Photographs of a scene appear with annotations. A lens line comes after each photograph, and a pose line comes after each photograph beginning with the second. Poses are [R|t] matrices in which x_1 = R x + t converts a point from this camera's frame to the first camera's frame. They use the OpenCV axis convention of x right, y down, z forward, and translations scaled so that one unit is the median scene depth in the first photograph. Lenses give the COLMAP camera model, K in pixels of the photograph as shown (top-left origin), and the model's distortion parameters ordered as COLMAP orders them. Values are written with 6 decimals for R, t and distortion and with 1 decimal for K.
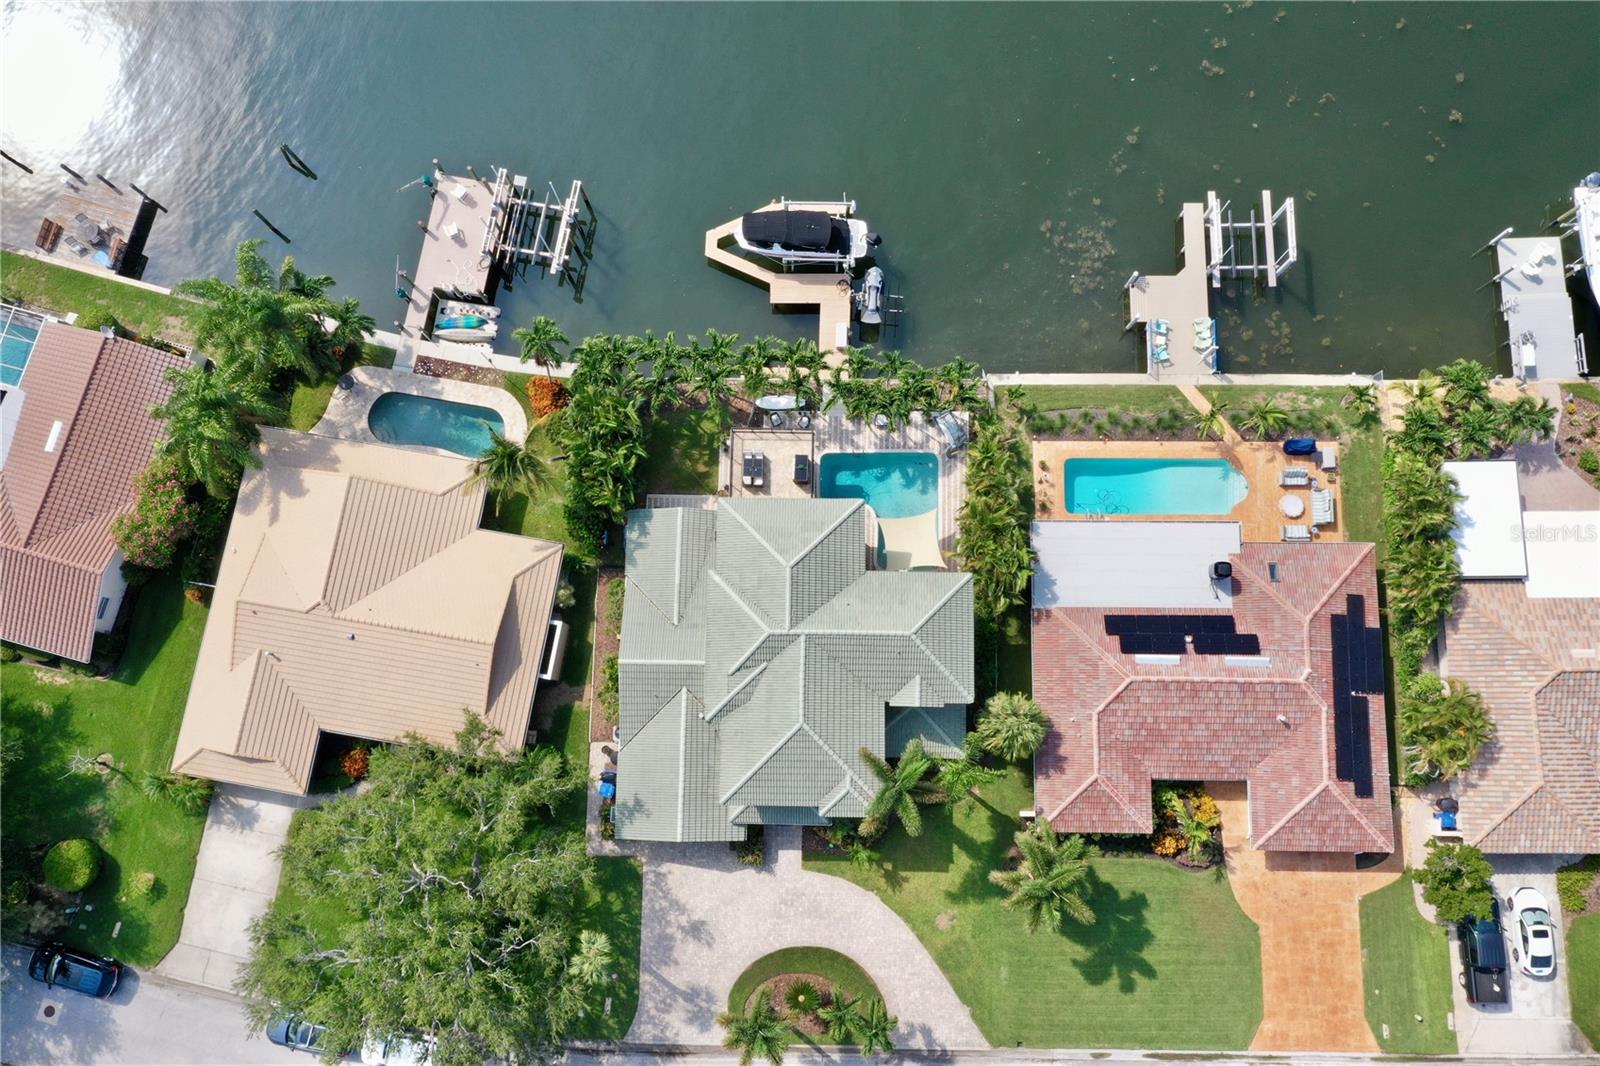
lens RADIAL K [[1283.8, 0, 800.0], [0, 1283.8, 533.0], [0, 0, 1]] dist [0.011802, 0.012995]
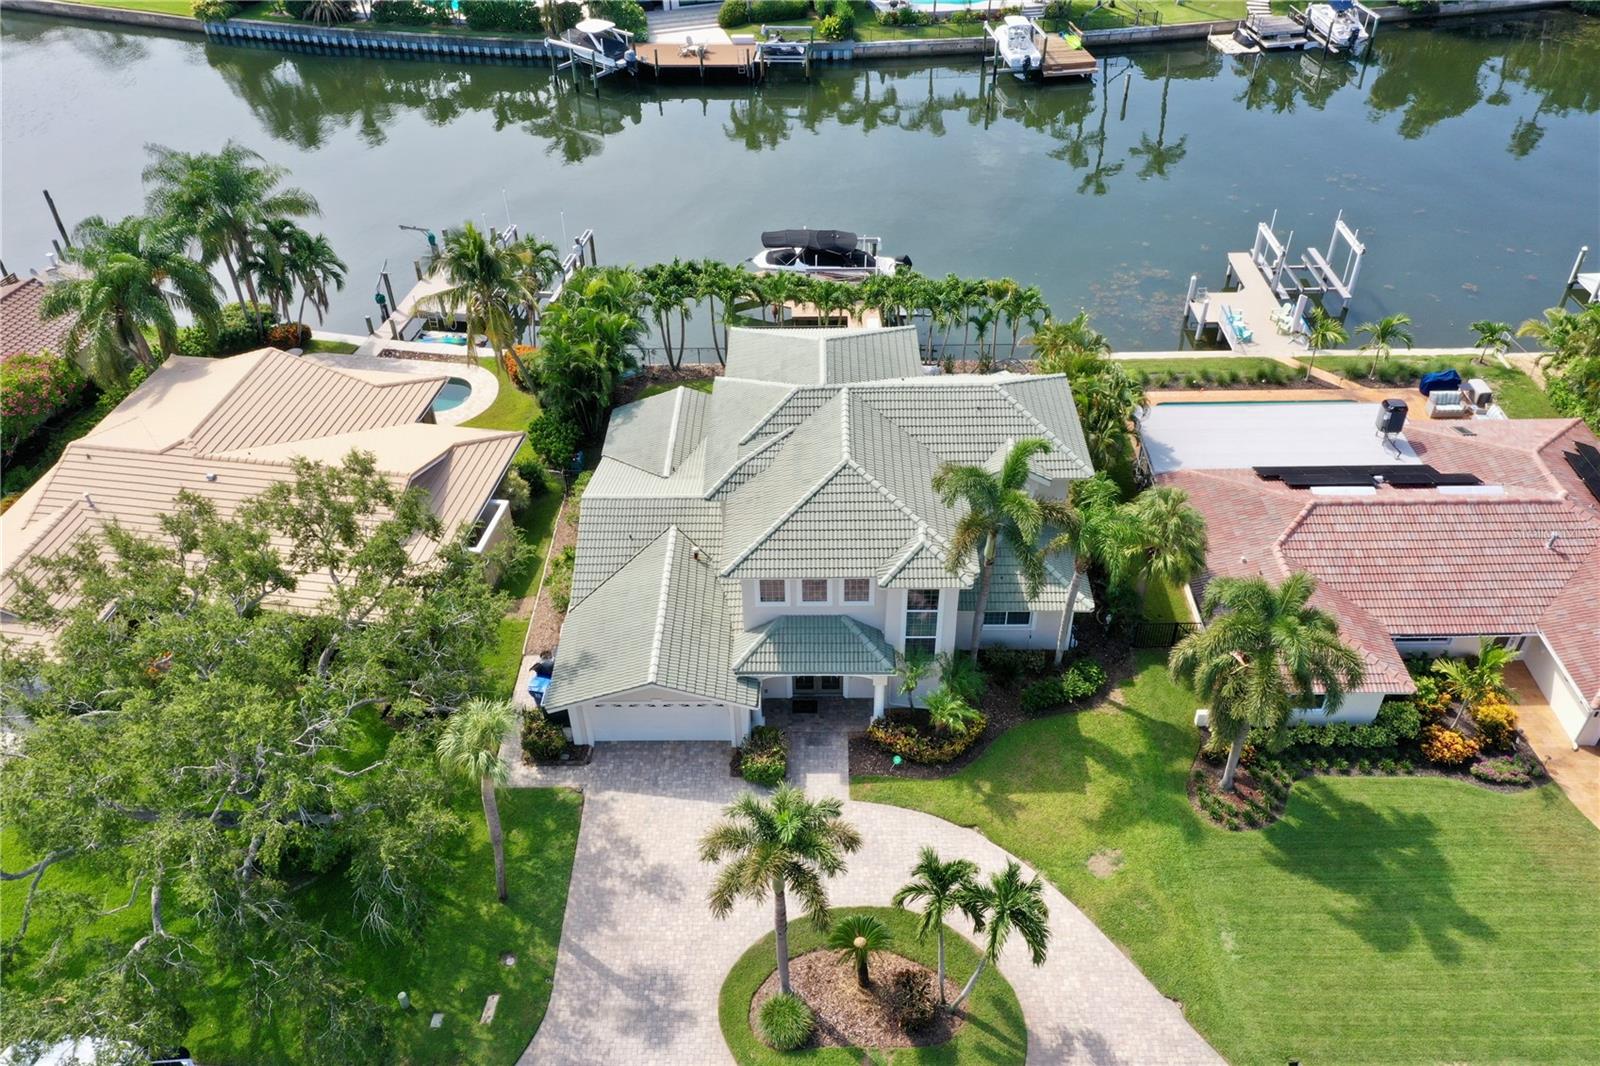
lens RADIAL K [[1283.8, 0, 800.0], [0, 1283.8, 533.0], [0, 0, 1]] dist [0.011802, 0.012995]
pose [[0.999965, -0.002399, 0.007993, -0.026583], [0.007176, 0.736038, -0.676902, 0.581171], [-0.004259, 0.676936, 0.736030, 0.483080]]
